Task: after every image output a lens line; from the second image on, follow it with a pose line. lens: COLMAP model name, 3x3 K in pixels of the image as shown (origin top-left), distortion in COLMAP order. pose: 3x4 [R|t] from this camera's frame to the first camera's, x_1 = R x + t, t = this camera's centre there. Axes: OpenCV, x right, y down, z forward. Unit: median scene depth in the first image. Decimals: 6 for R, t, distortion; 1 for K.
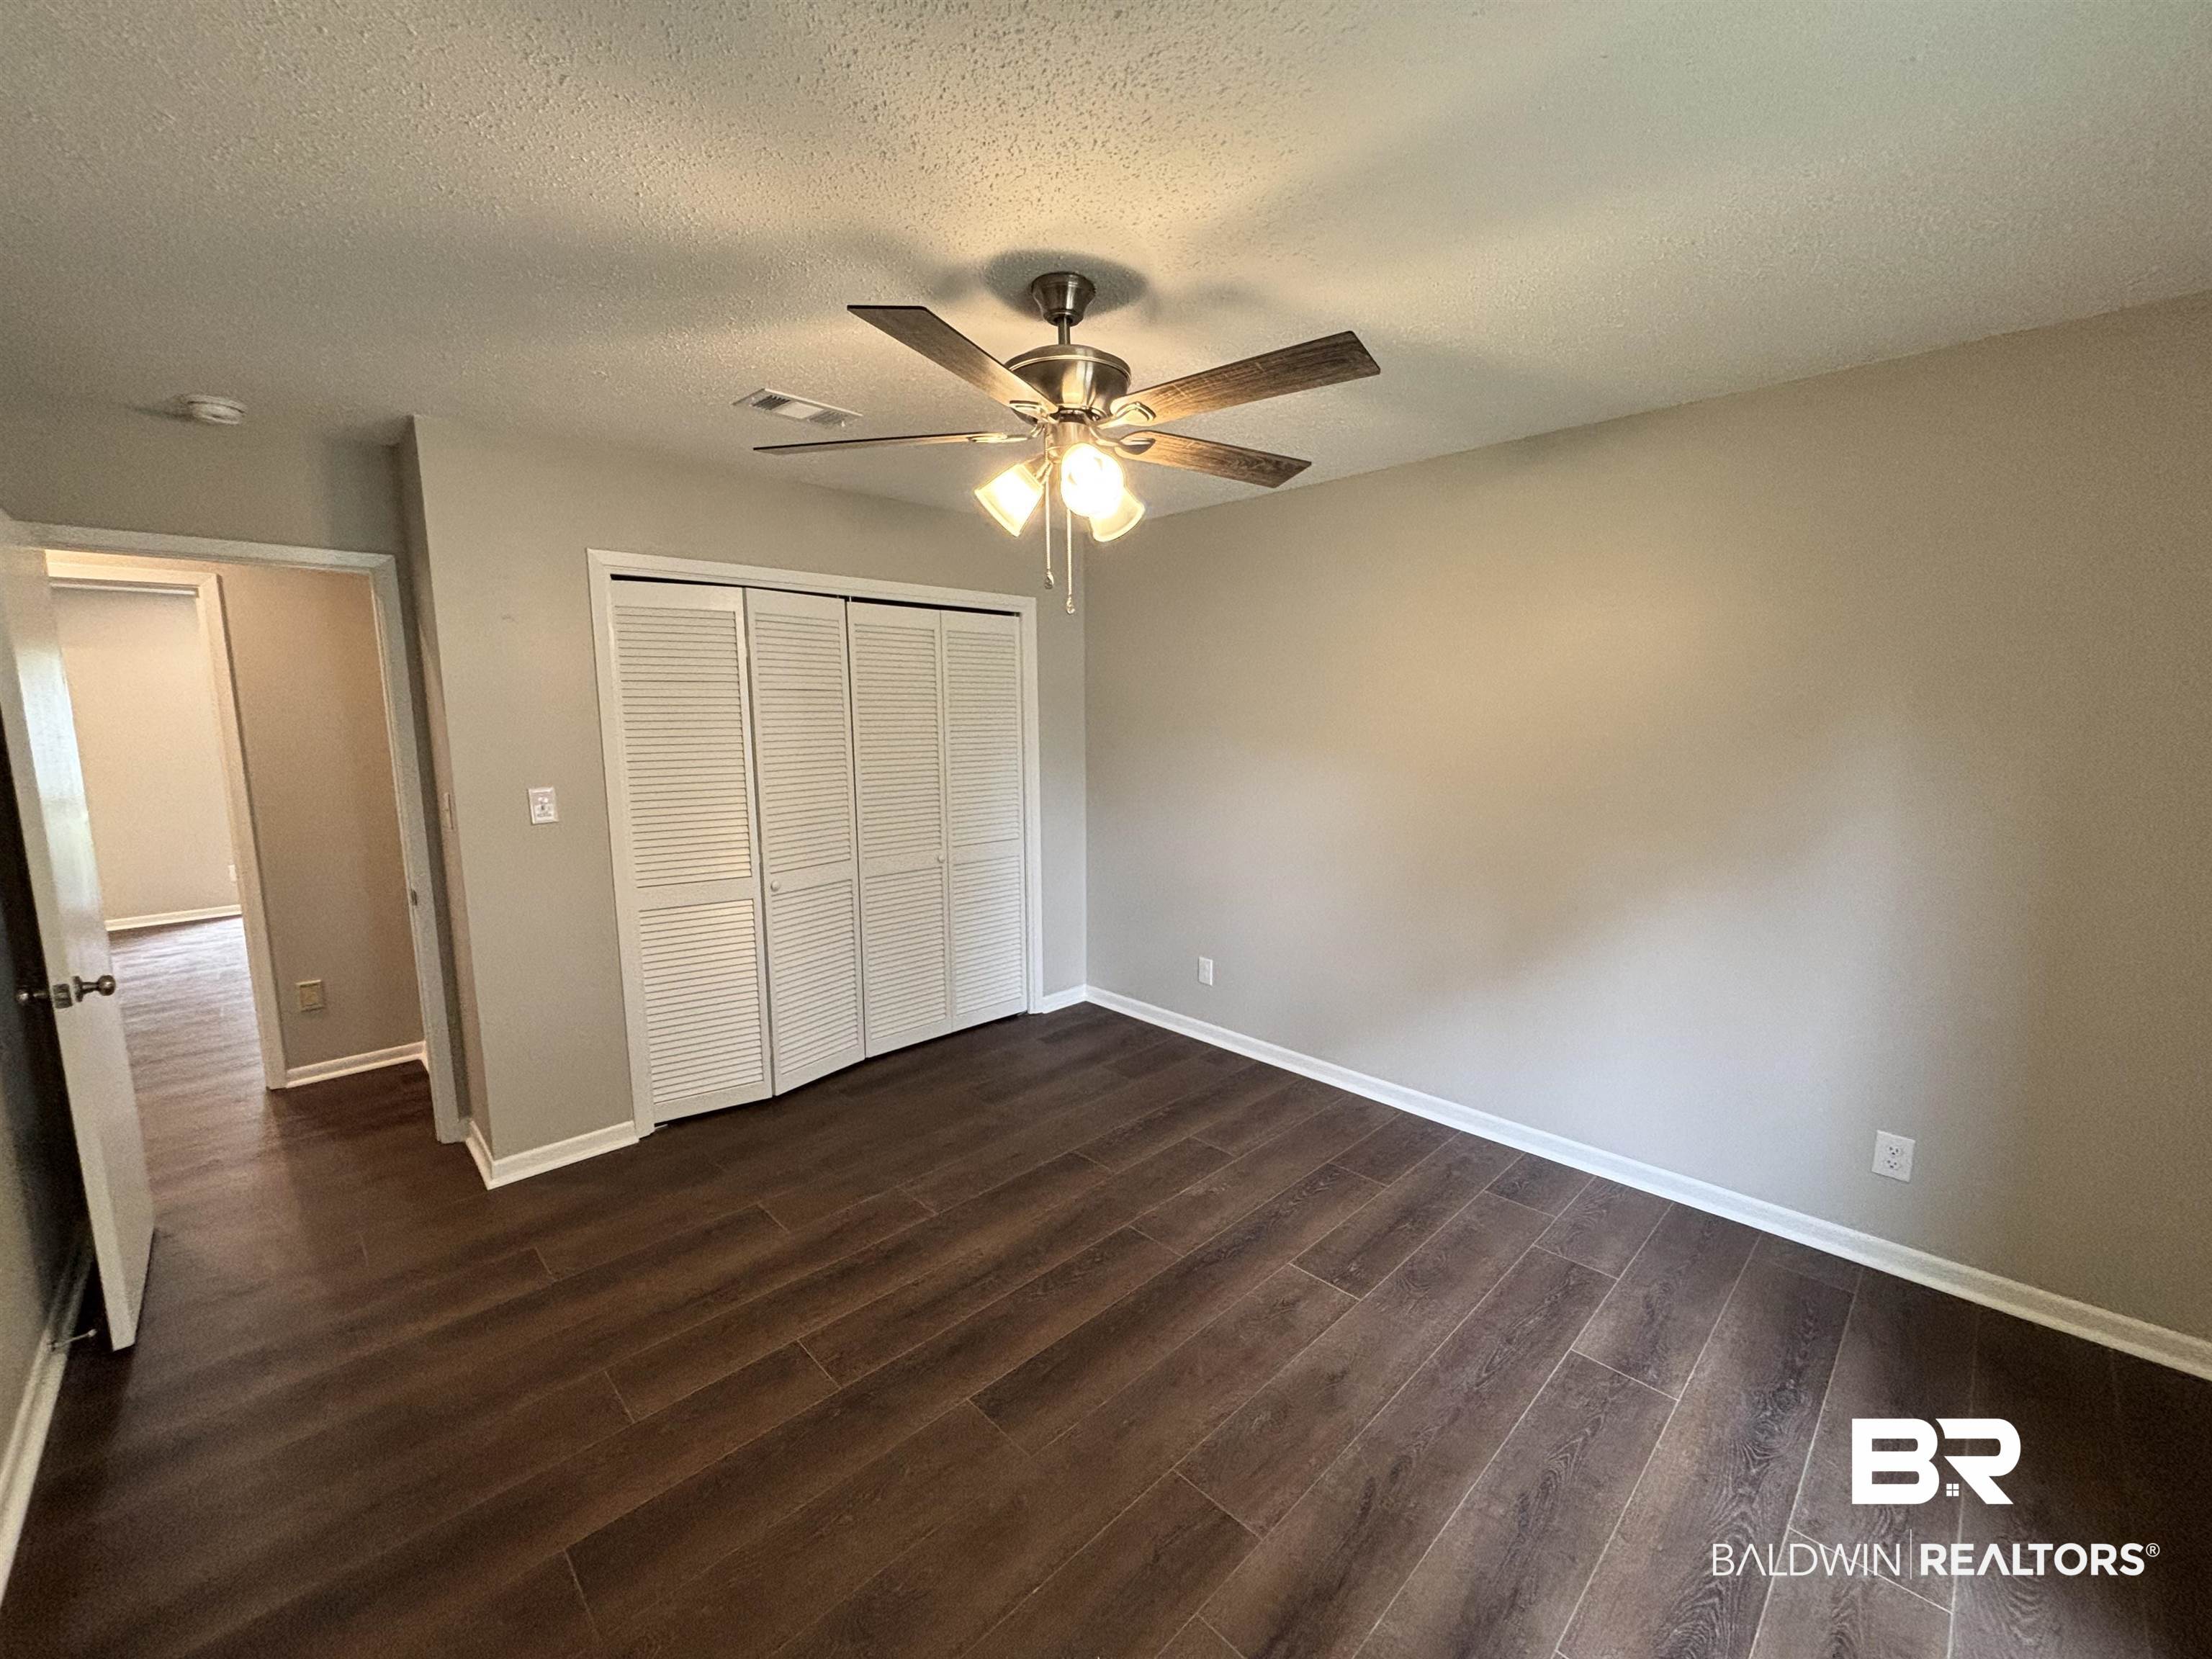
lens RADIAL K [[888.7, 0, 1106.0], [0, 888.7, 829.5], [0, 0, 1]] dist [0.001145, -0.000543]
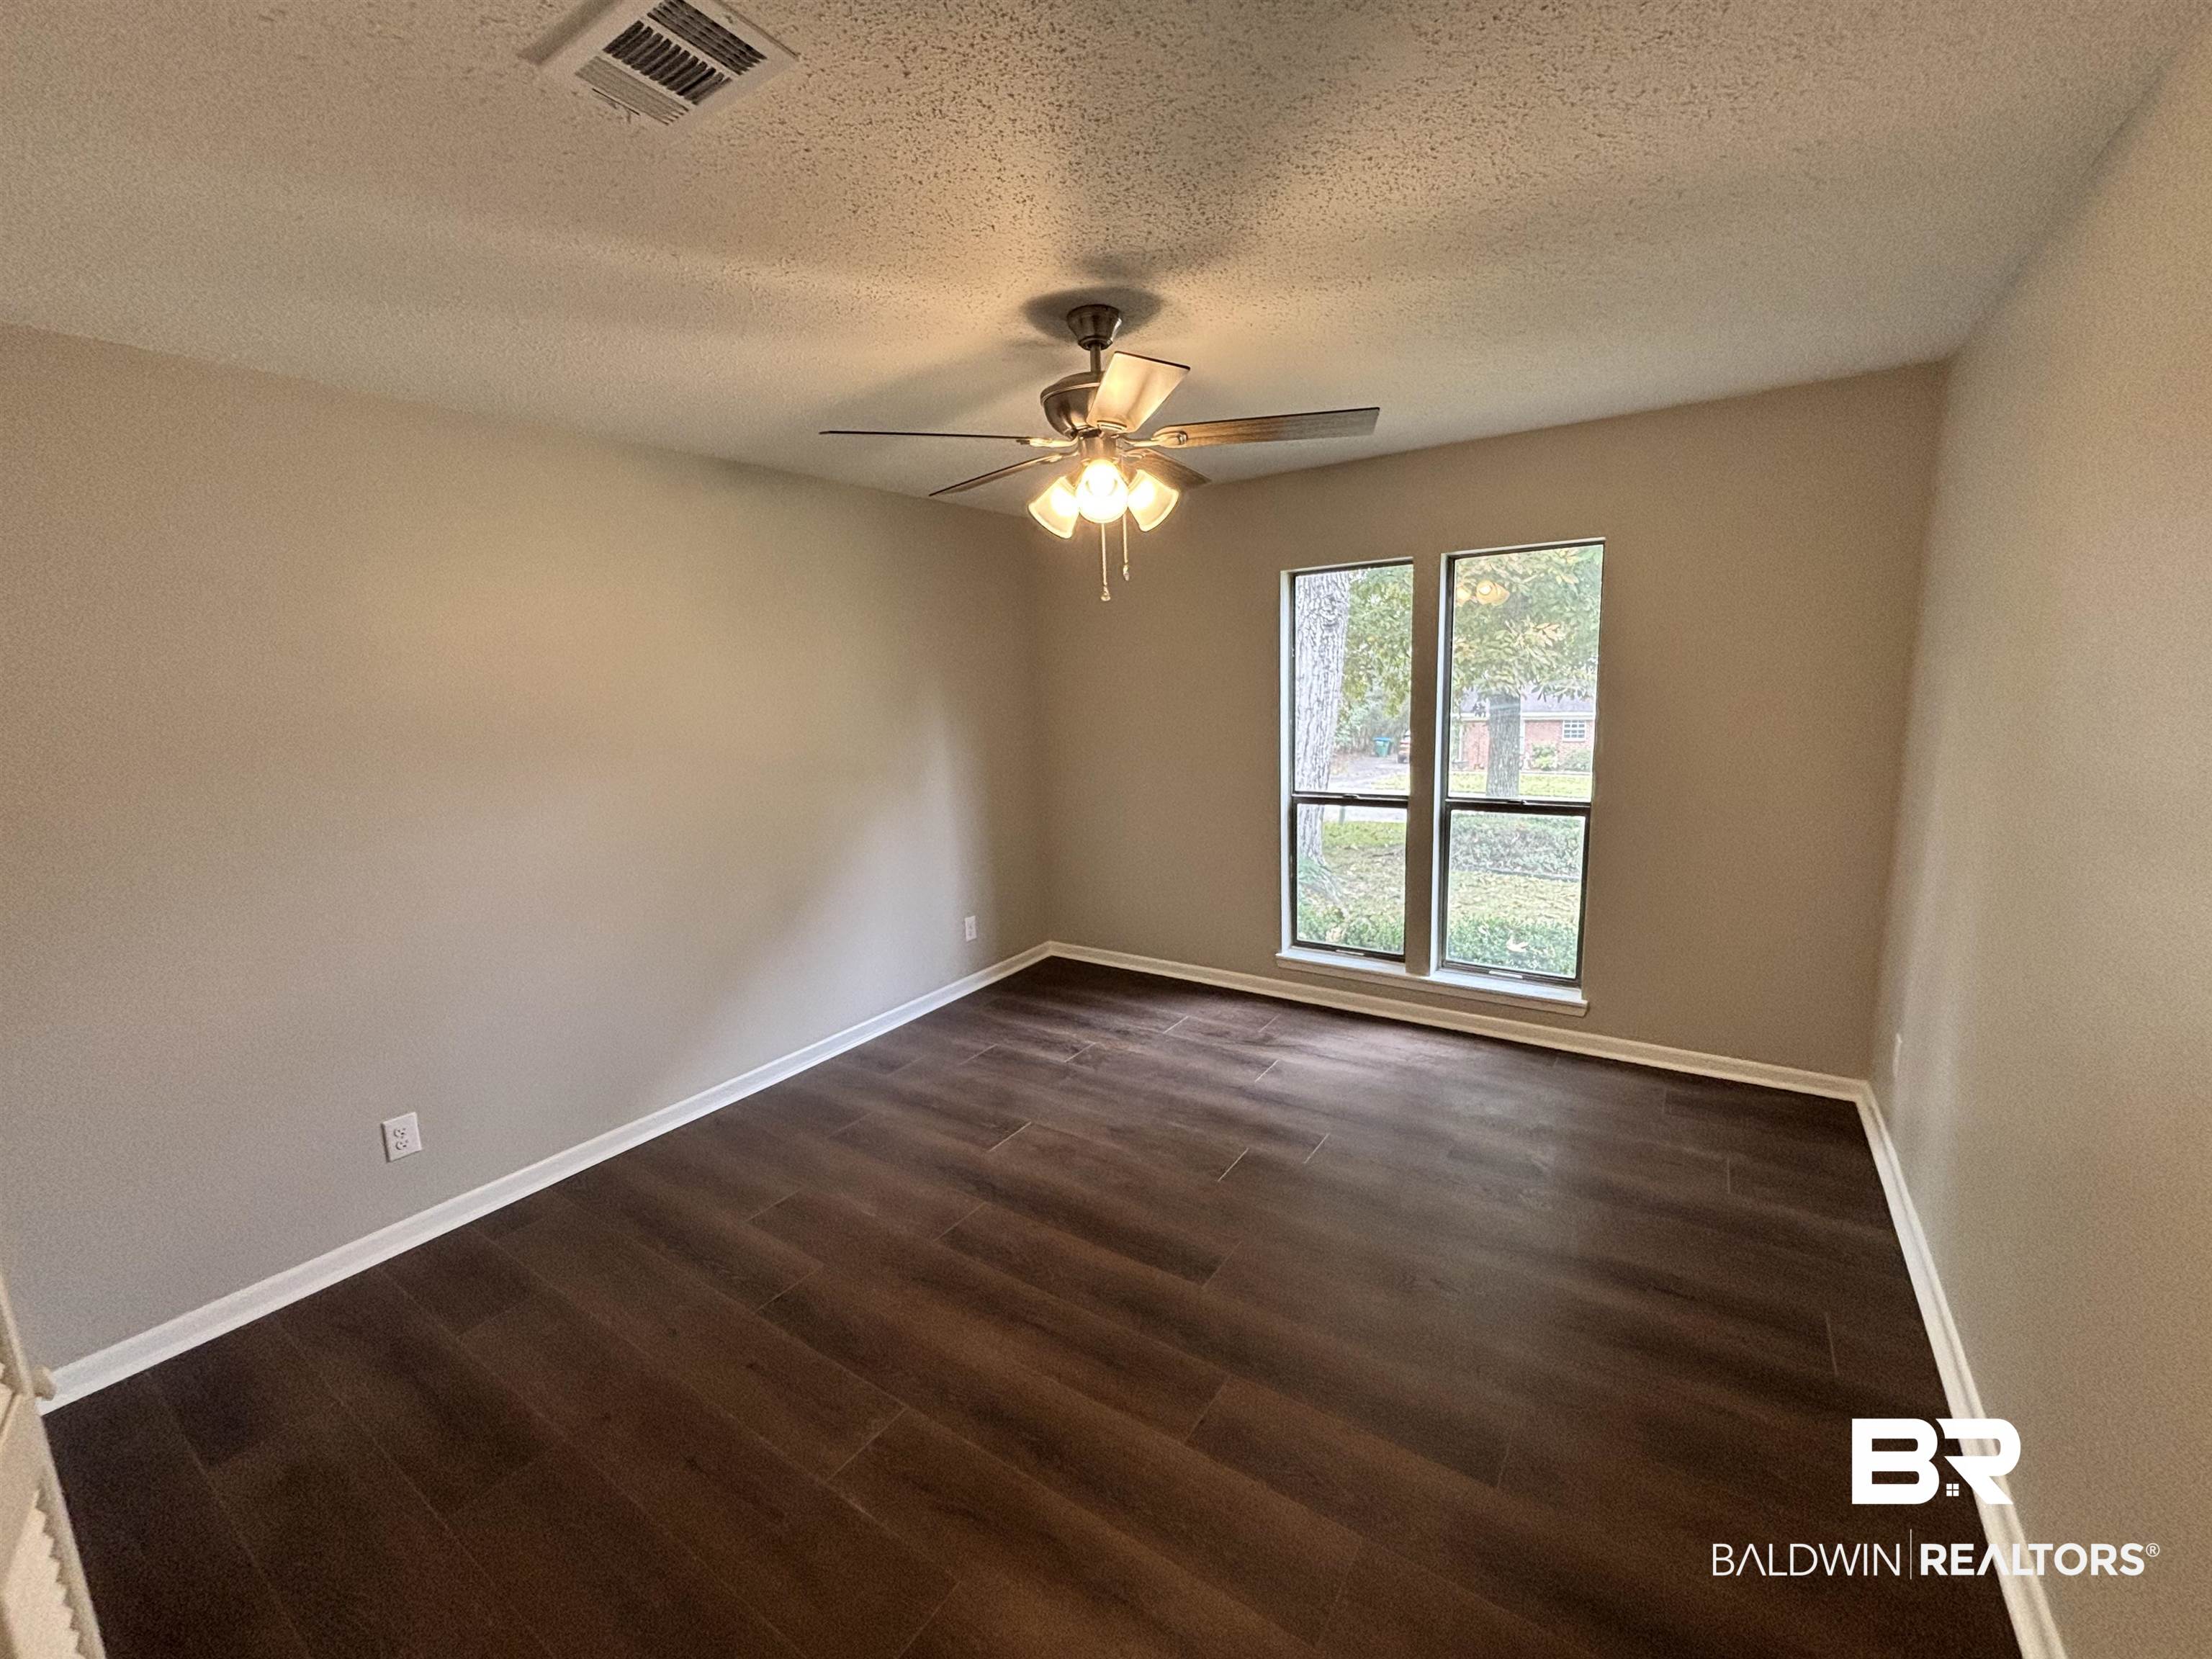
lens RADIAL K [[888.7, 0, 1106.0], [0, 888.7, 829.5], [0, 0, 1]] dist [0.001145, -0.000543]
pose [[-0.200859, -0.151369, 0.967855, -0.865633], [0.175049, 0.966543, 0.187491, -0.122205], [-0.963853, 0.207081, -0.167642, 0.901452]]
